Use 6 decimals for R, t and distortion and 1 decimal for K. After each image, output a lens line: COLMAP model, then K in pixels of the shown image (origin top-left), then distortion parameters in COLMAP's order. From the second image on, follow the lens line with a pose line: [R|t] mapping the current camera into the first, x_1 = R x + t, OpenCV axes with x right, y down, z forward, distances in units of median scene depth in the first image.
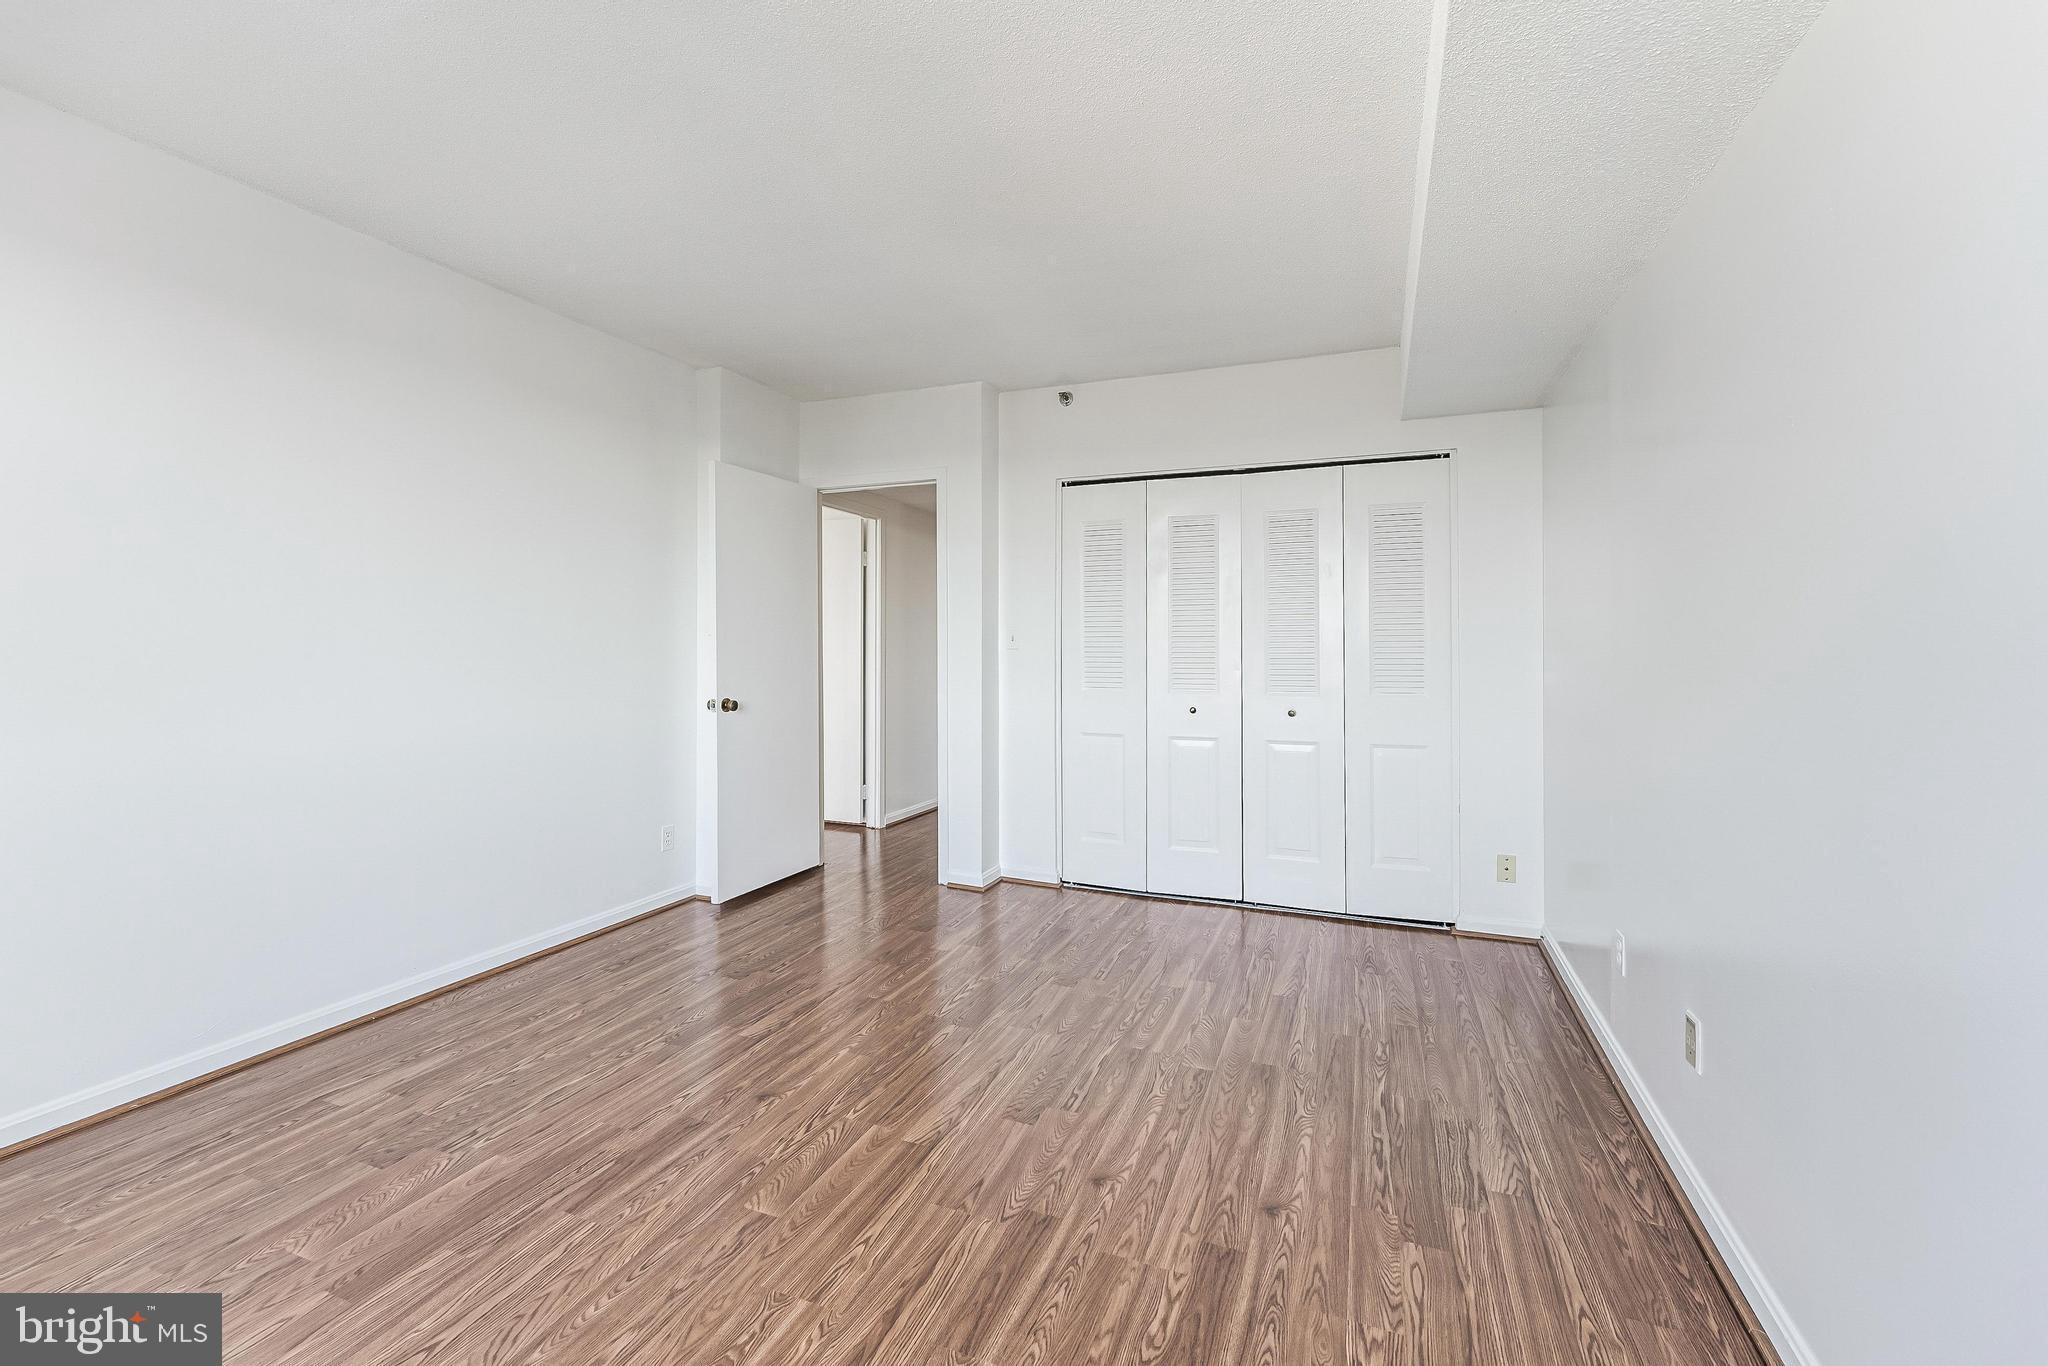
lens RADIAL K [[835.7, 0, 1059.7], [0, 835.7, 673.1], [0, 0, 1]] dist [0.005670, -0.001671]
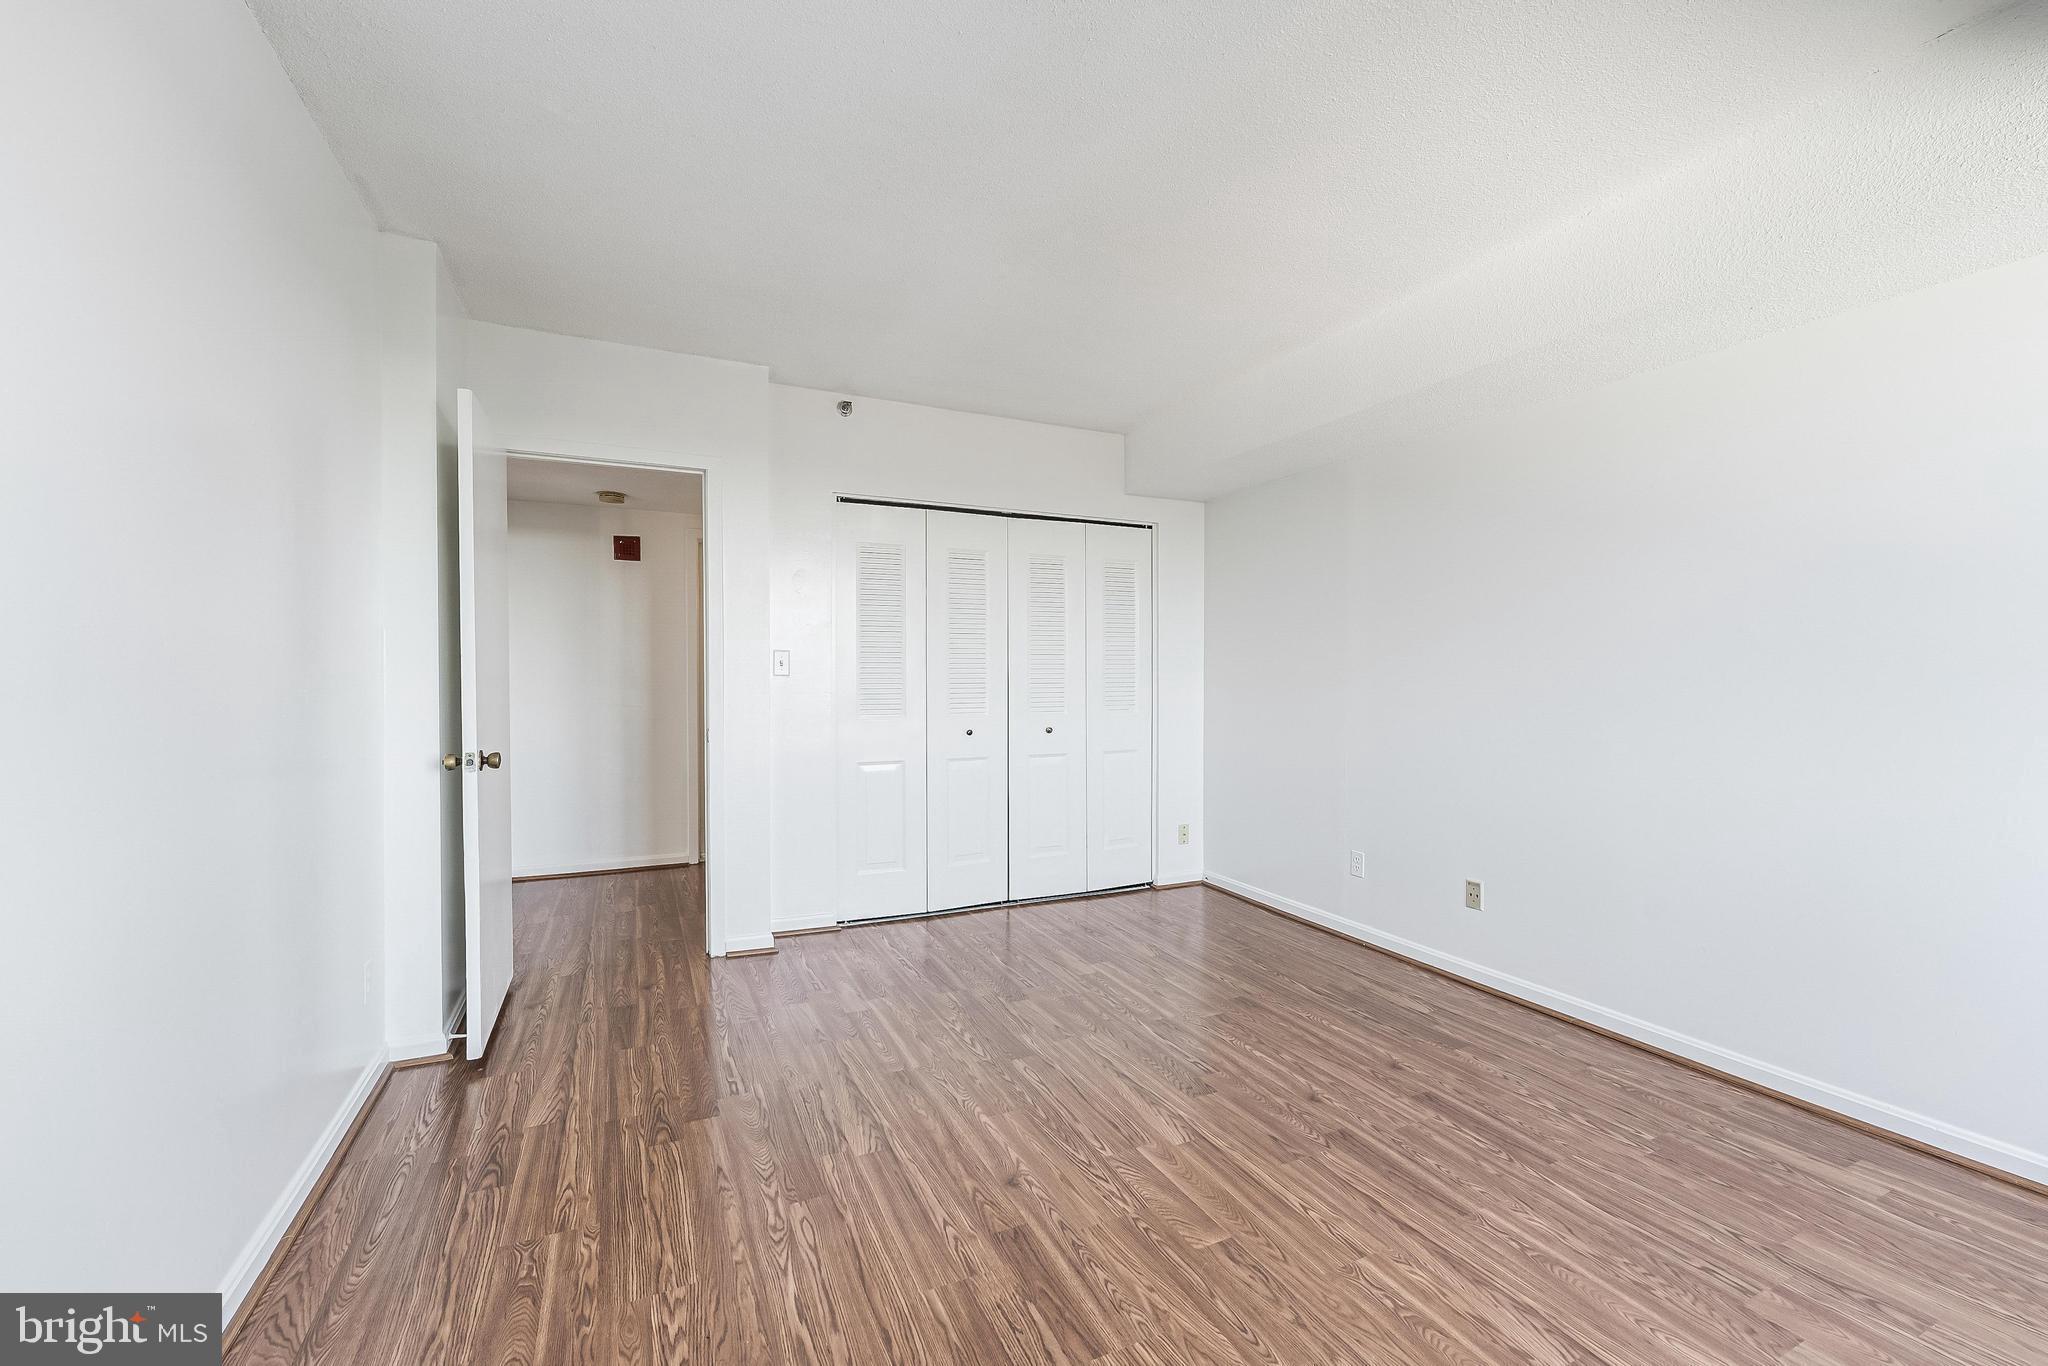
lens RADIAL K [[835.7, 0, 1018.6], [0, 835.7, 675.6], [0, 0, 1]] dist [0.005670, -0.001671]
pose [[0.688096, -0.000101, 0.725620, -0.776885], [0.020407, 0.999607, -0.019212, -0.004750], [-0.725333, 0.028027, 0.687827, 0.298980]]
